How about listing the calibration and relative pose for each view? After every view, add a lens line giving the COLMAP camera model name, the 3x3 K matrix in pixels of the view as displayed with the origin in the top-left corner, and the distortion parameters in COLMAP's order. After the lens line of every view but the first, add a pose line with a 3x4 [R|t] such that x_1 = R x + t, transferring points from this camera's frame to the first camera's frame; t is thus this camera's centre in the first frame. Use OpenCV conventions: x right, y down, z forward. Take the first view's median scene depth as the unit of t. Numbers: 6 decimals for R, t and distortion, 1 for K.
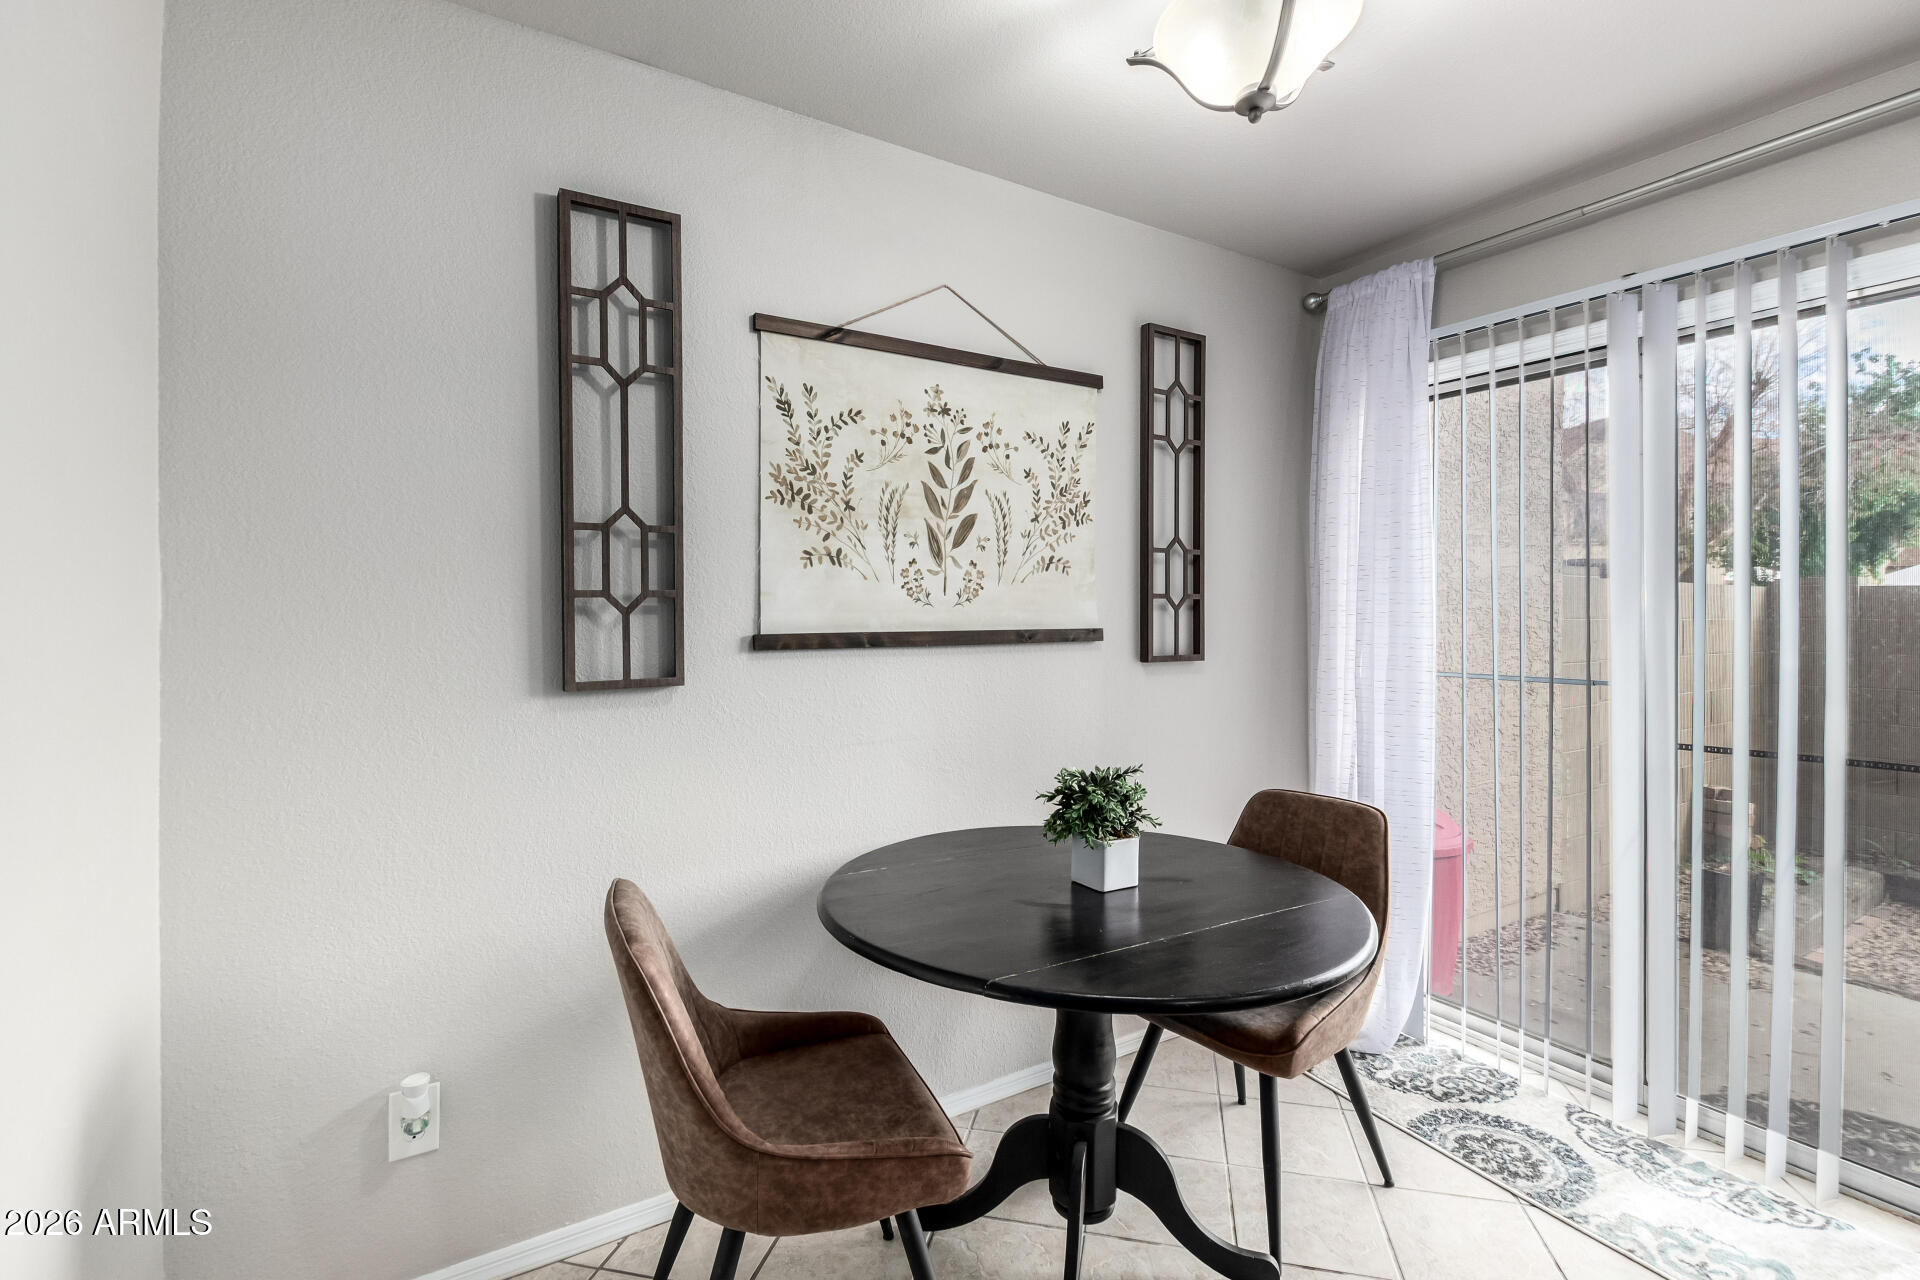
lens RADIAL K [[897.2, 0, 958.9], [0, 897.2, 629.9], [0, 0, 1]] dist [0.001732, -0.002010]
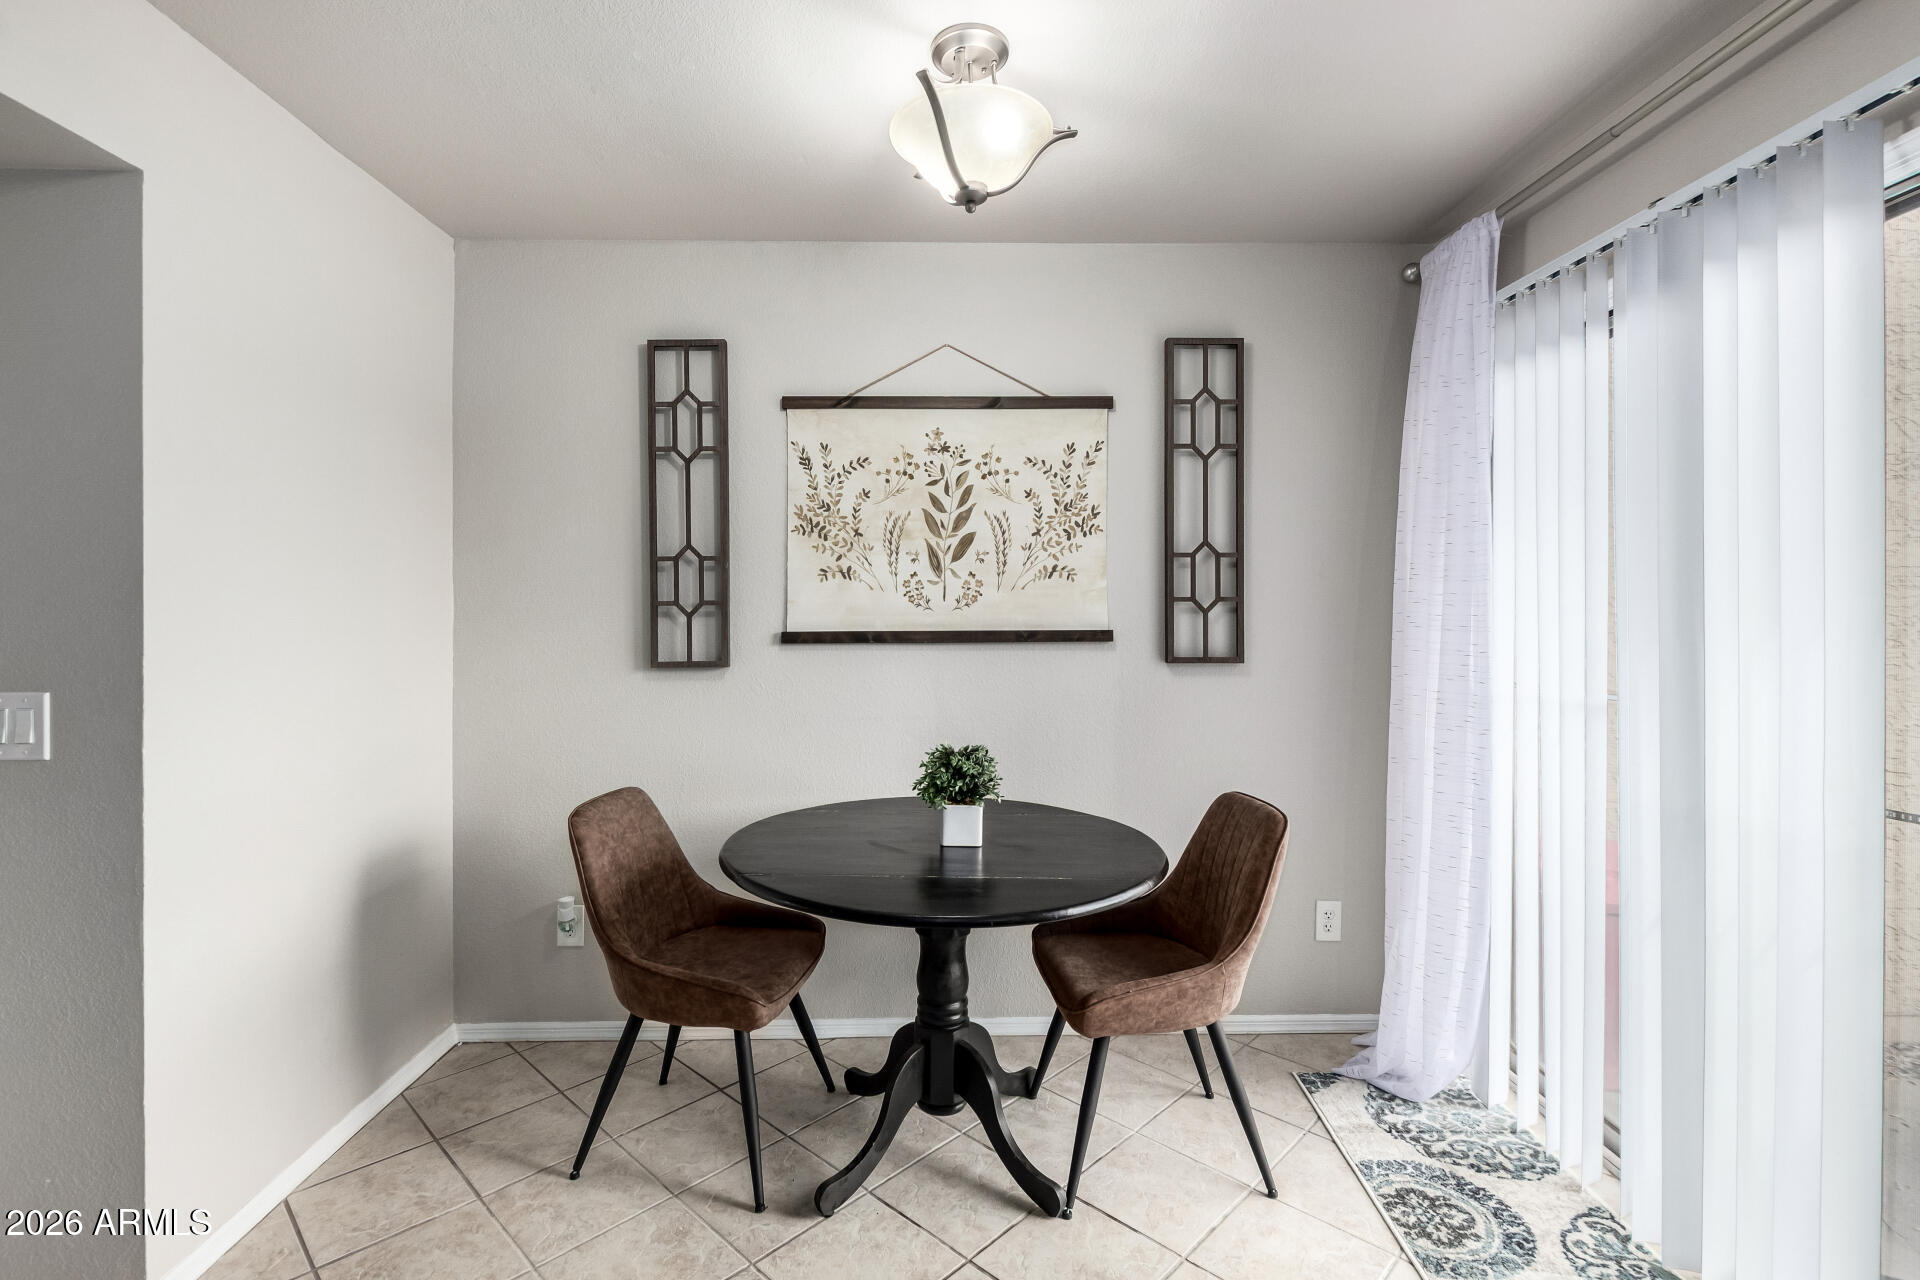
lens RADIAL K [[897.2, 0, 934.3], [0, 897.2, 628.0], [0, 0, 1]] dist [0.001732, -0.002010]
pose [[0.849411, 0.008190, -0.527668, 0.644975], [-0.008698, 0.999961, 0.001518, -0.004515], [0.527660, 0.003300, 0.849449, -0.035171]]
